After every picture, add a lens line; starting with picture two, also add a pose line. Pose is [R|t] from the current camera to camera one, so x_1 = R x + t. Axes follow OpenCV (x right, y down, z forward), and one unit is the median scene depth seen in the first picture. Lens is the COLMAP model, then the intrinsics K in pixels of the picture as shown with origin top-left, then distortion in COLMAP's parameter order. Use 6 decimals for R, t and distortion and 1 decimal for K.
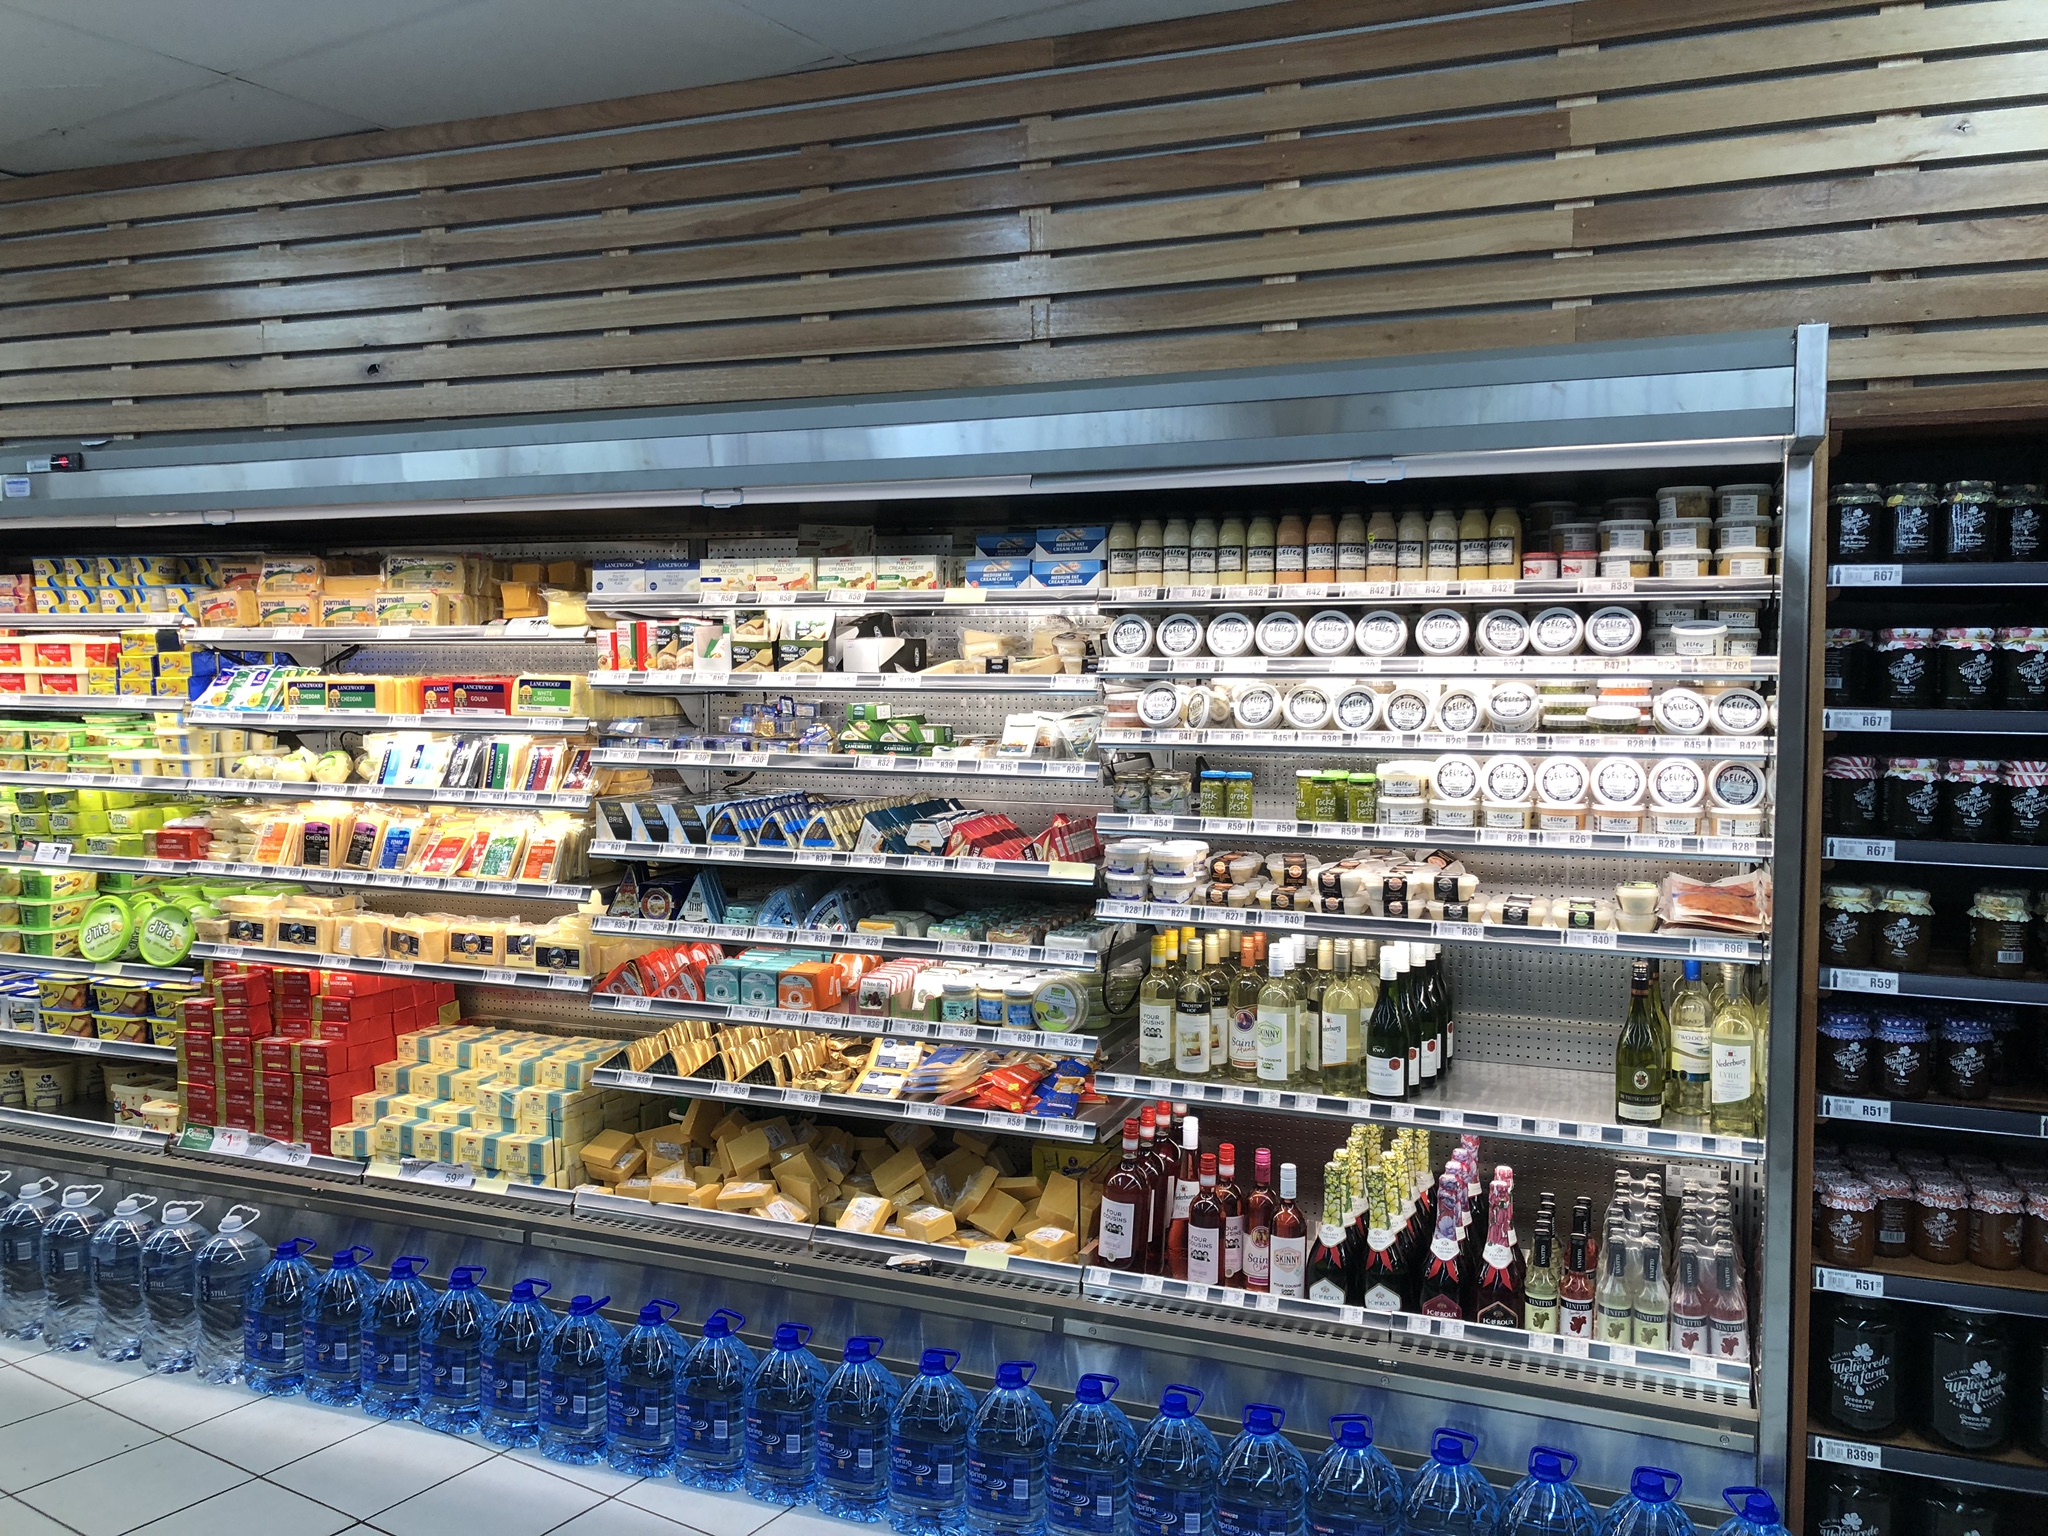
lens RADIAL K [[1616.6, 0, 1019.6], [0, 1616.6, 737.9], [0, 0, 1]] dist [0.002098, -0.080201]
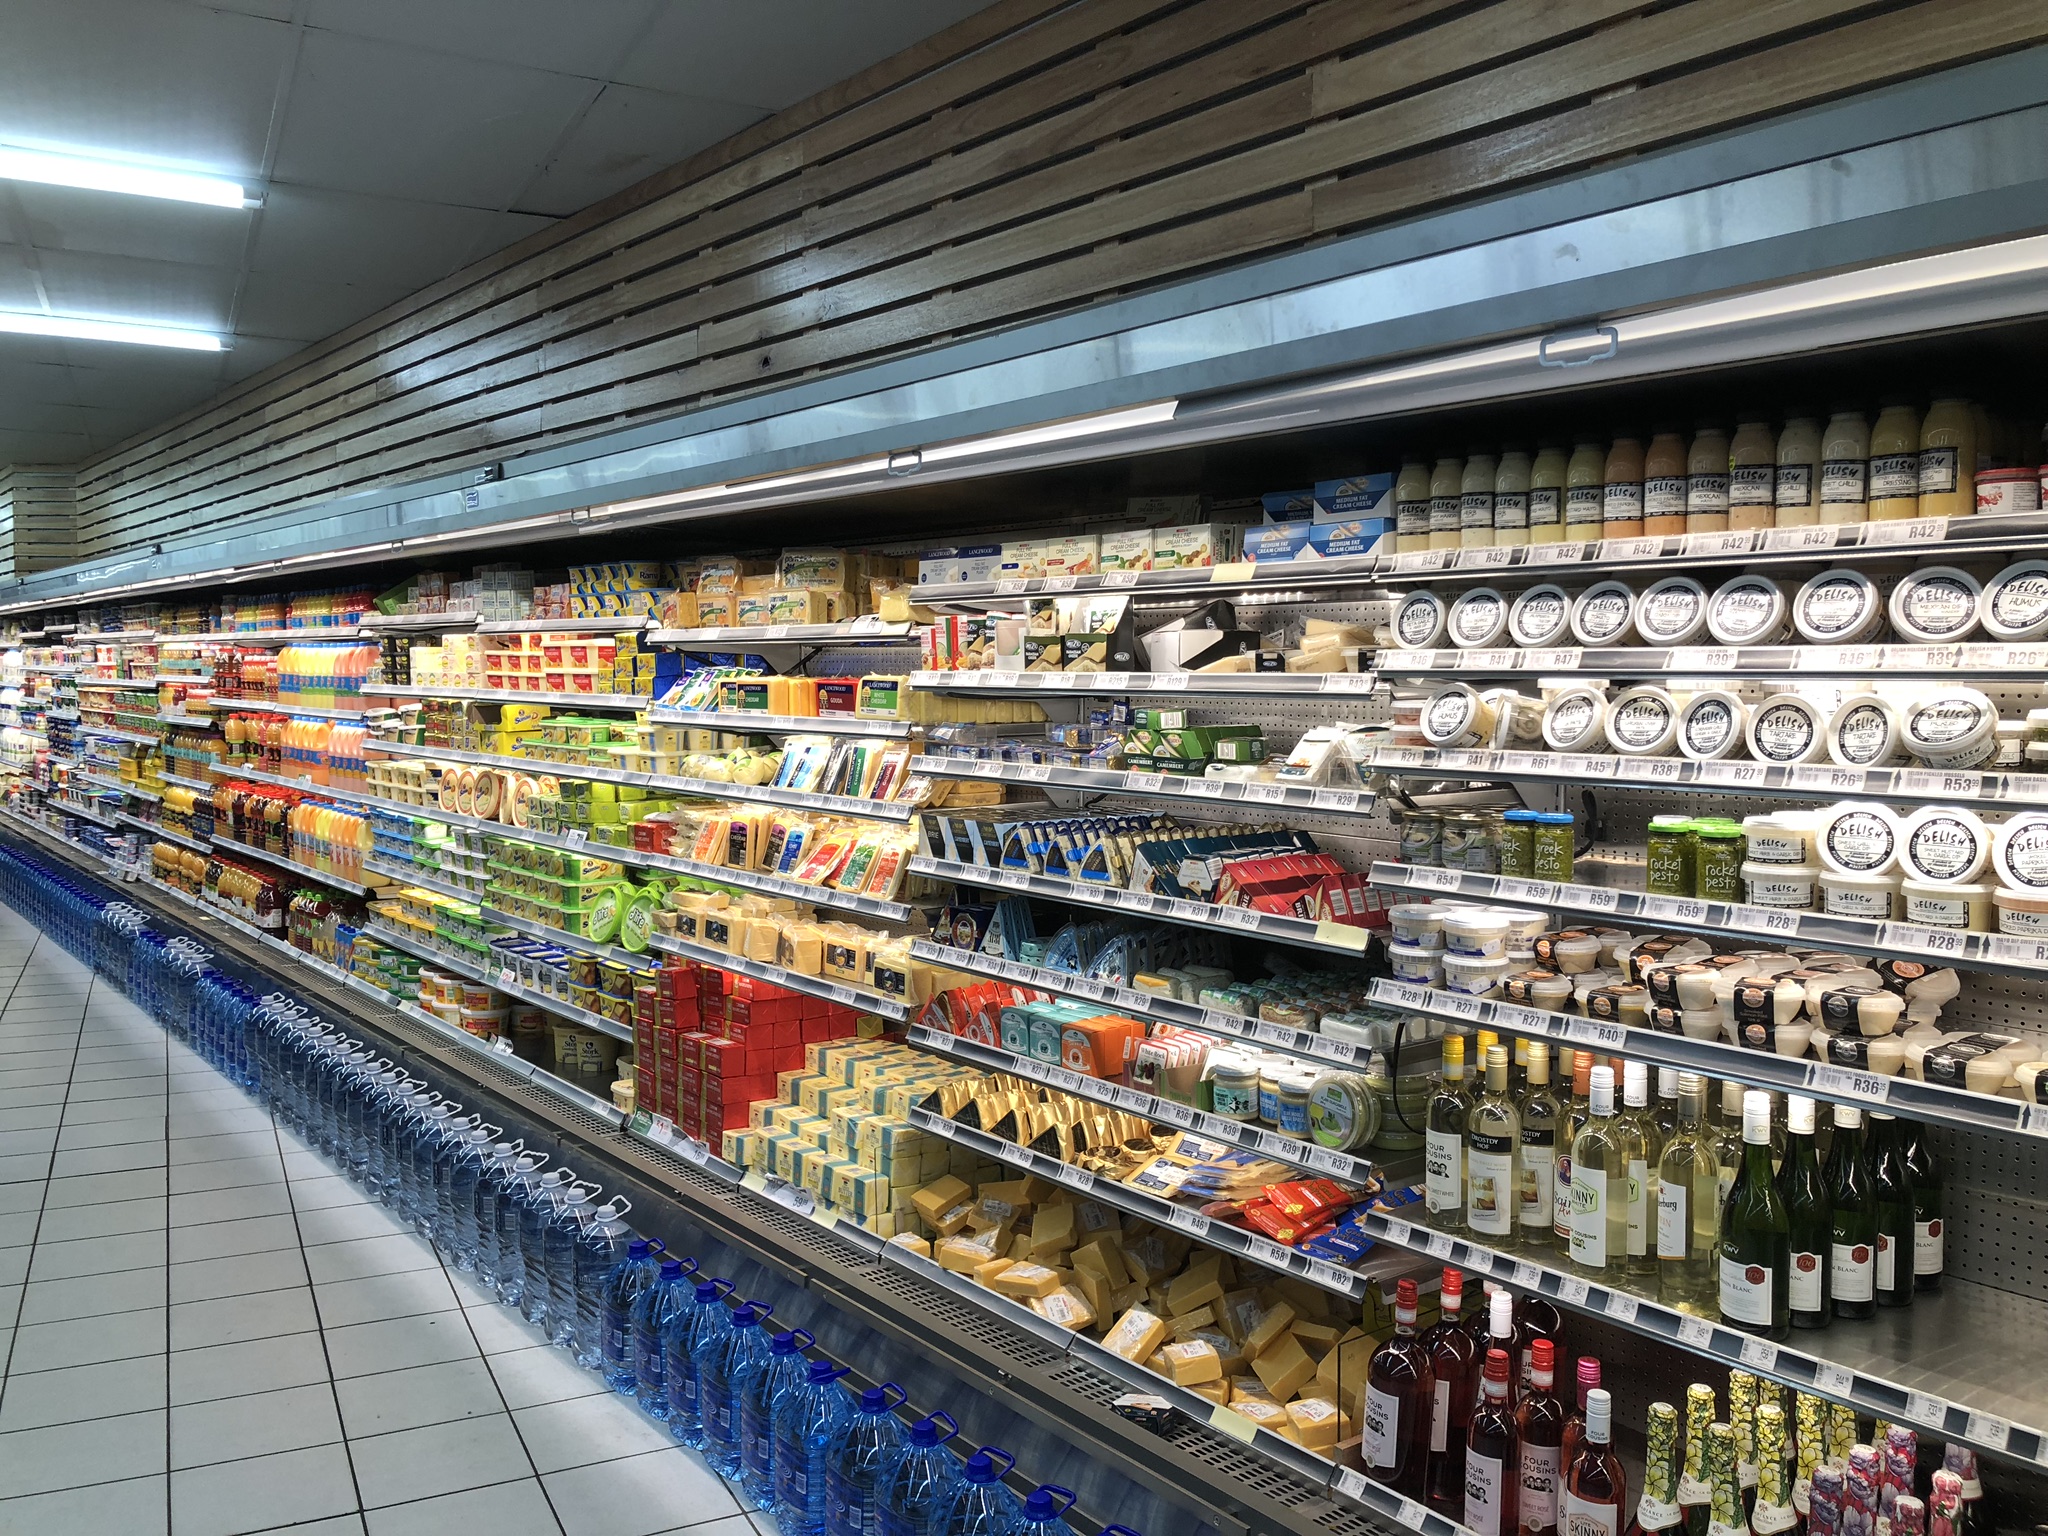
lens RADIAL K [[1616.6, 0, 1019.6], [0, 1616.6, 737.9], [0, 0, 1]] dist [0.002098, -0.080201]
pose [[0.865647, 0.022610, -0.500144, 0.261981], [-0.027281, 0.999626, -0.002028, -0.003570], [0.499911, 0.015400, 0.865940, 0.261080]]
